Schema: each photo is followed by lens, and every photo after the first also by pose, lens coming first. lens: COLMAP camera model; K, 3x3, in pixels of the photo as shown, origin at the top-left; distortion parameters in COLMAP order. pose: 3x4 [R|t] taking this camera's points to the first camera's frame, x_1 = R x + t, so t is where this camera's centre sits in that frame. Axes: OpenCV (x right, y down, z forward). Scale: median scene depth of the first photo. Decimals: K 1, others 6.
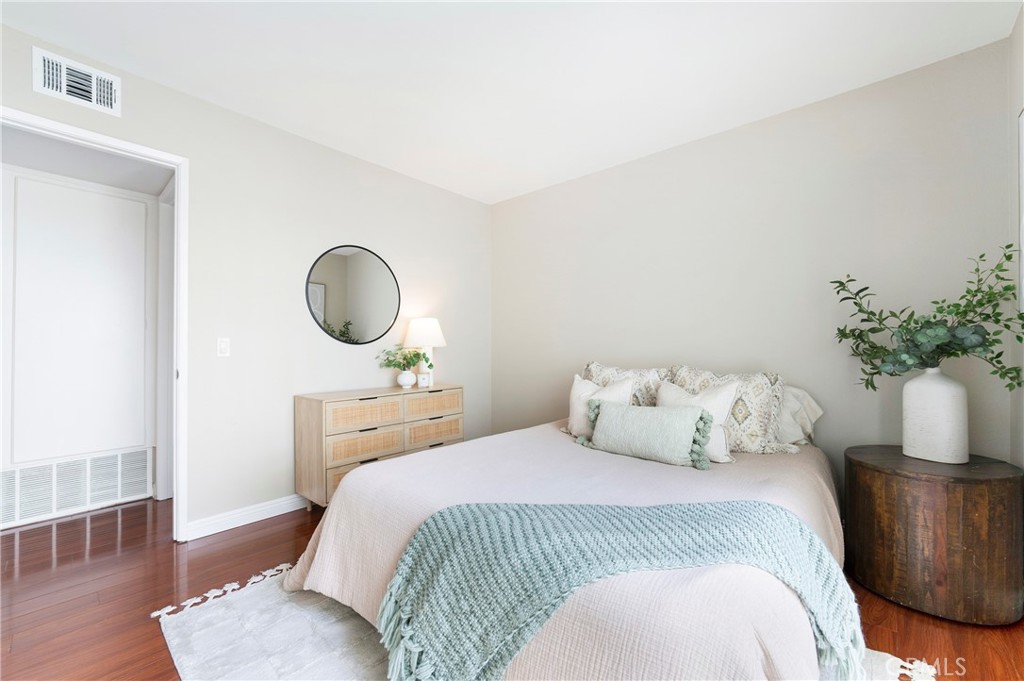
lens RADIAL K [[415.7, 0, 507.2], [0, 415.7, 338.6], [0, 0, 1]] dist [0.000108, 0.000323]
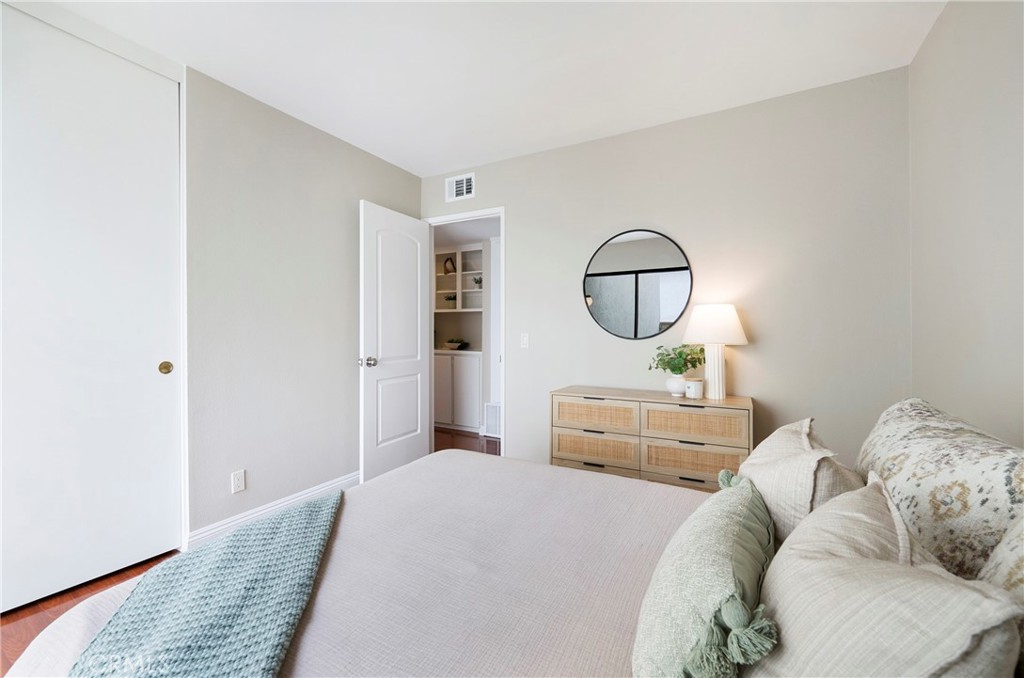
lens RADIAL K [[415.7, 0, 507.2], [0, 415.7, 337.1], [0, 0, 1]] dist [0.000108, 0.000323]
pose [[0.212030, 0.008262, -0.977228, 0.540107], [0.013862, 0.999838, 0.011461, -0.006139], [0.977165, -0.015977, 0.211881, 0.623302]]
